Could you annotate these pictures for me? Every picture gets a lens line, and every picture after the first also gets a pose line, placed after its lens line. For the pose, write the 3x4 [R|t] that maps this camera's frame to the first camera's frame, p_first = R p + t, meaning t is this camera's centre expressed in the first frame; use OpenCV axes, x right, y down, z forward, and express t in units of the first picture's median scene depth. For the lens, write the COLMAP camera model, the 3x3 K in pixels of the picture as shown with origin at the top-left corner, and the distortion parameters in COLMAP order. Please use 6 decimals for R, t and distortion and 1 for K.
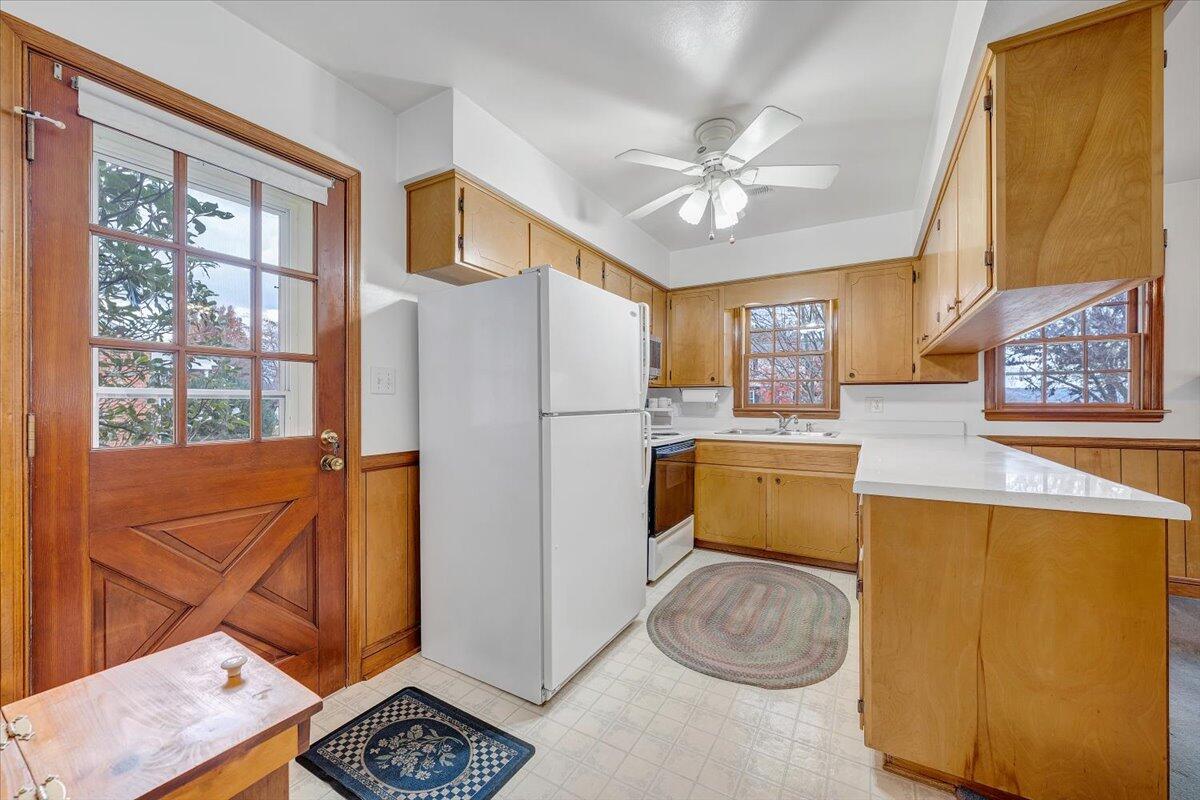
lens RADIAL K [[470.8, 0, 594.1], [0, 470.8, 403.5], [0, 0, 1]] dist [-0.002047, -0.000024]
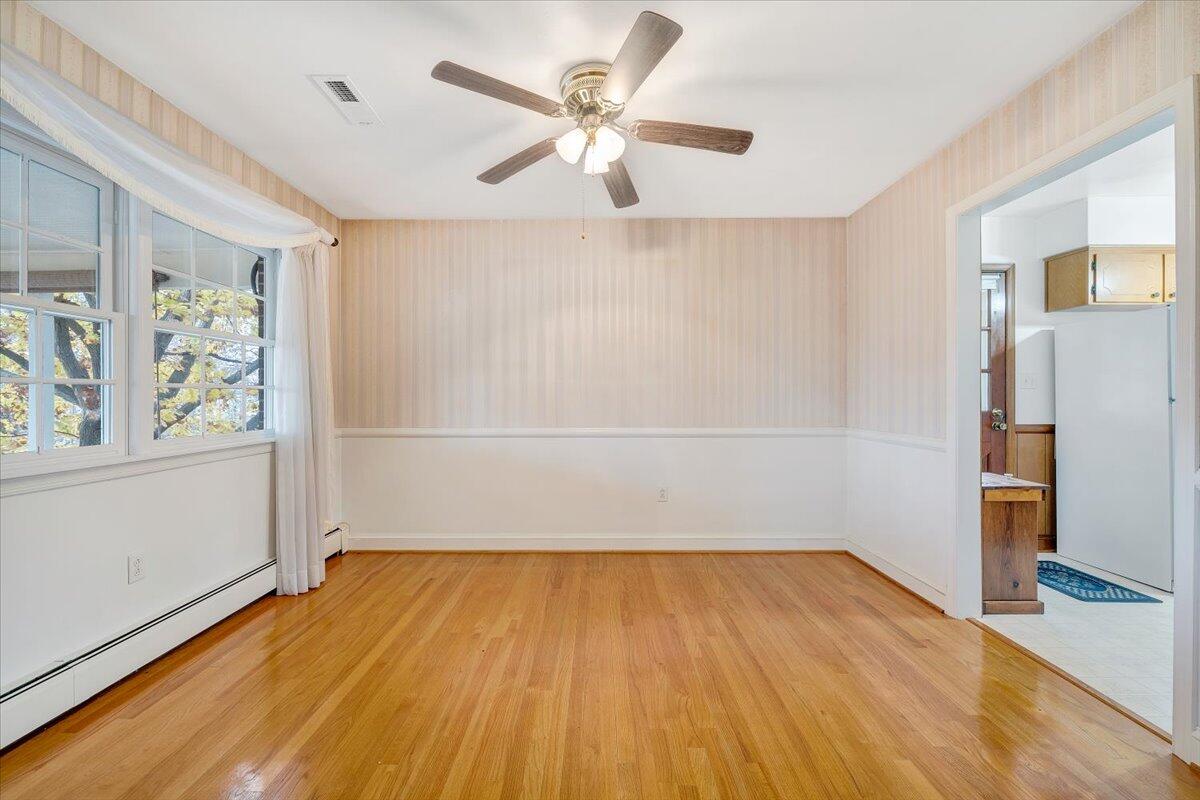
lens RADIAL K [[470.8, 0, 602.8], [0, 470.8, 398.3], [0, 0, 1]] dist [-0.002047, -0.000024]
pose [[0.506818, -0.002104, -0.862051, 0.233028], [0.000593, 0.999998, -0.002092, 0.017868], [0.862053, 0.000550, 0.506818, -1.189778]]
